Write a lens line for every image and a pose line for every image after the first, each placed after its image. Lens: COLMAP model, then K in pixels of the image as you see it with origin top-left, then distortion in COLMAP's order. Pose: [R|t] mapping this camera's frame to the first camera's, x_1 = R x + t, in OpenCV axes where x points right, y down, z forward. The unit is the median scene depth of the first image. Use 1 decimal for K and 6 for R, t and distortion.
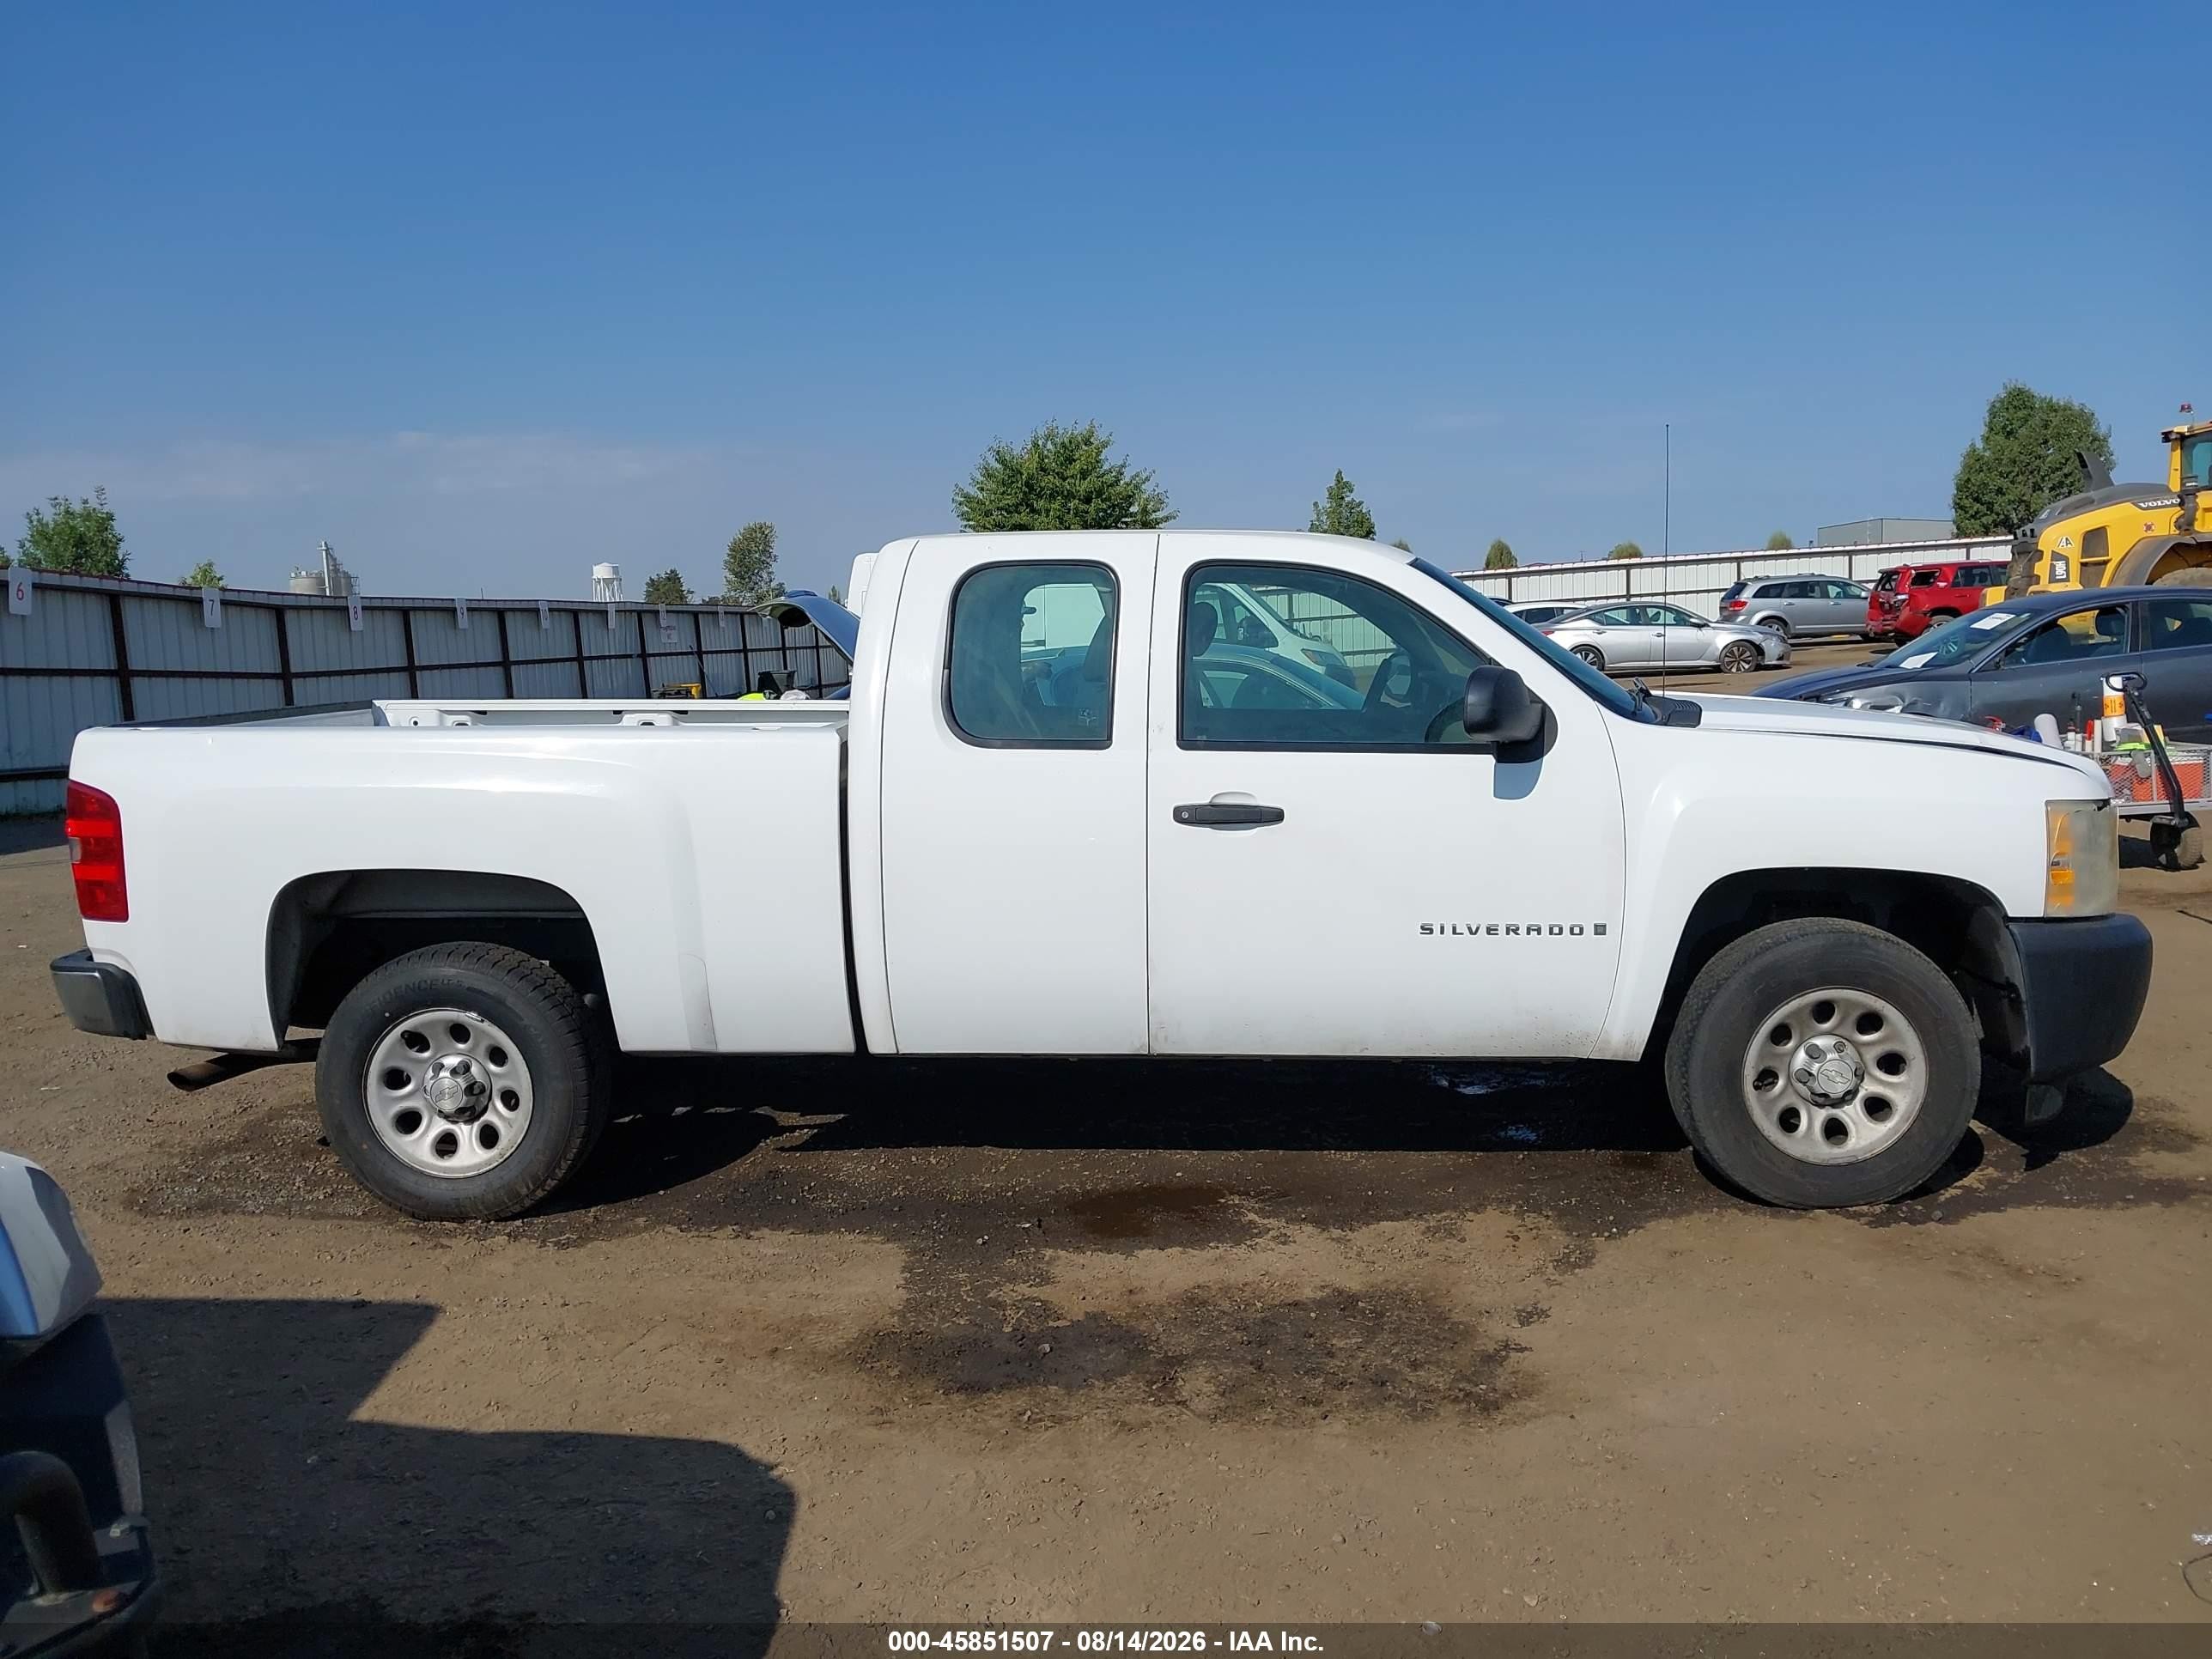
lens RADIAL K [[1734.0, 0, 1101.7], [0, 1734.0, 847.5], [0, 0, 1]] dist [0.021367, -0.036017]
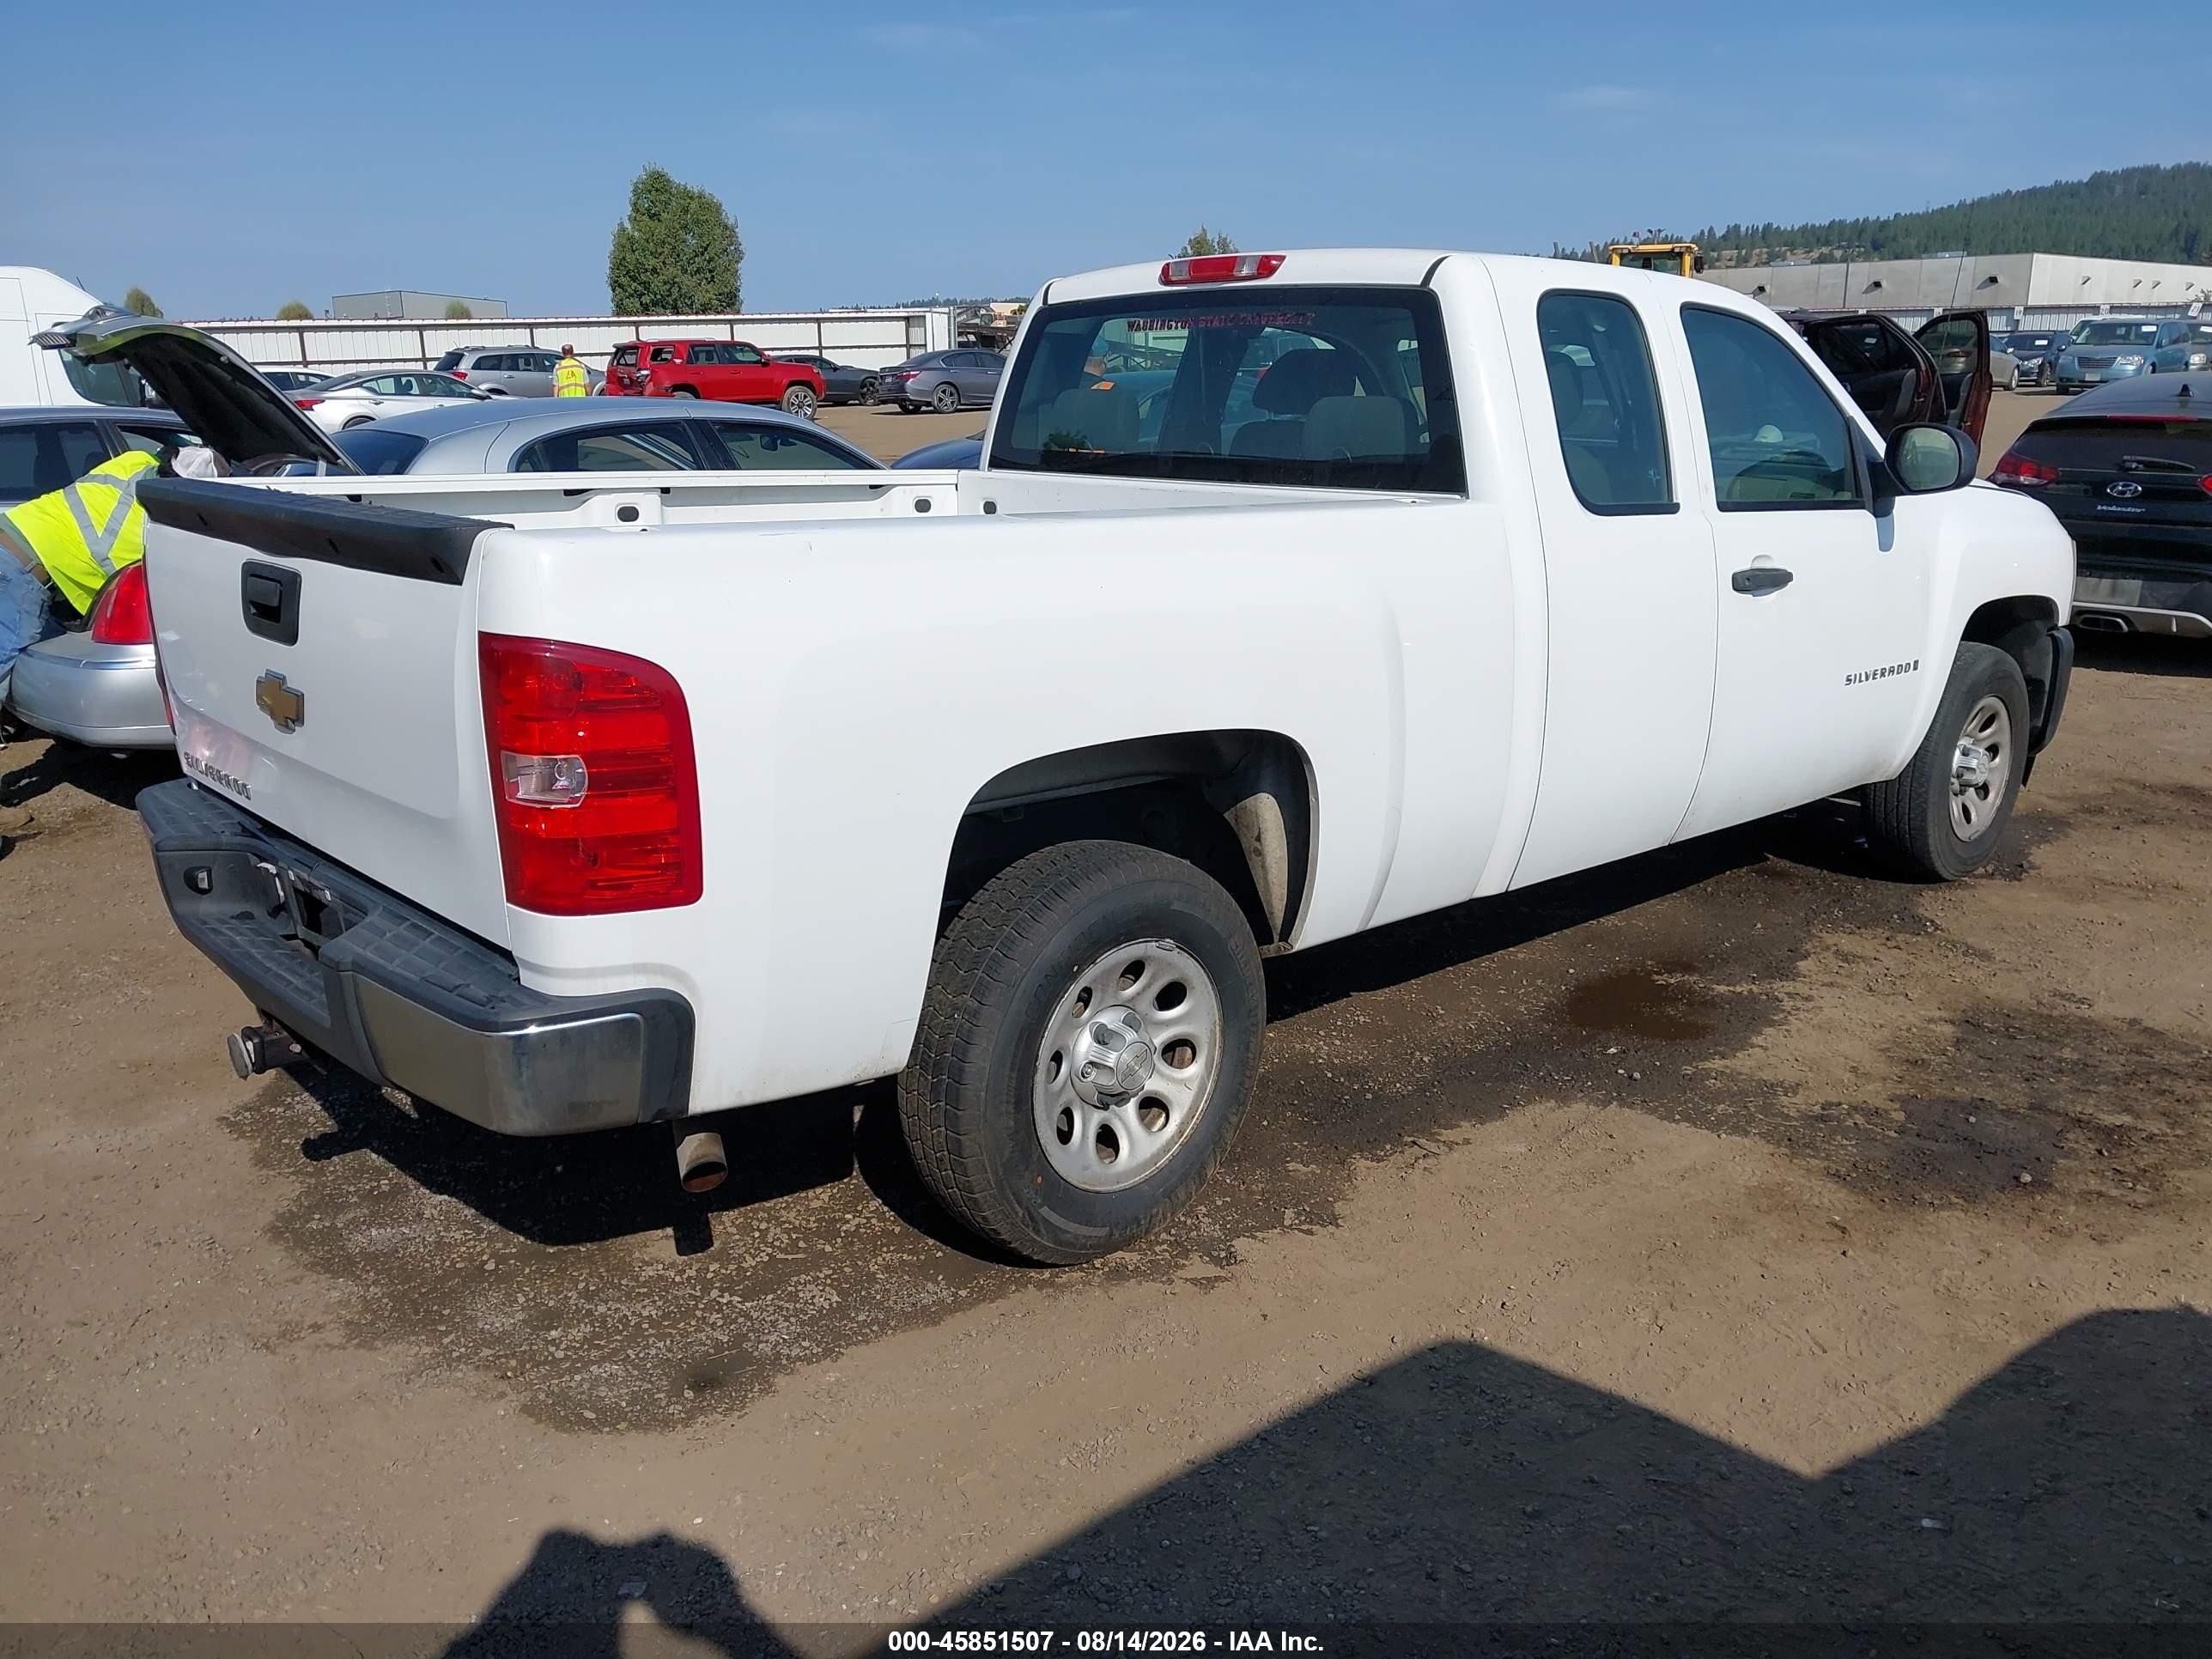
lens RADIAL K [[1734.0, 0, 1112.9], [0, 1734.0, 839.5], [0, 0, 1]] dist [0.021367, -0.036017]
pose [[0.699121, -0.157478, 0.697446, -0.113836], [0.072957, 0.986064, 0.149514, -0.006131], [-0.711271, -0.053645, 0.700867, 0.074652]]
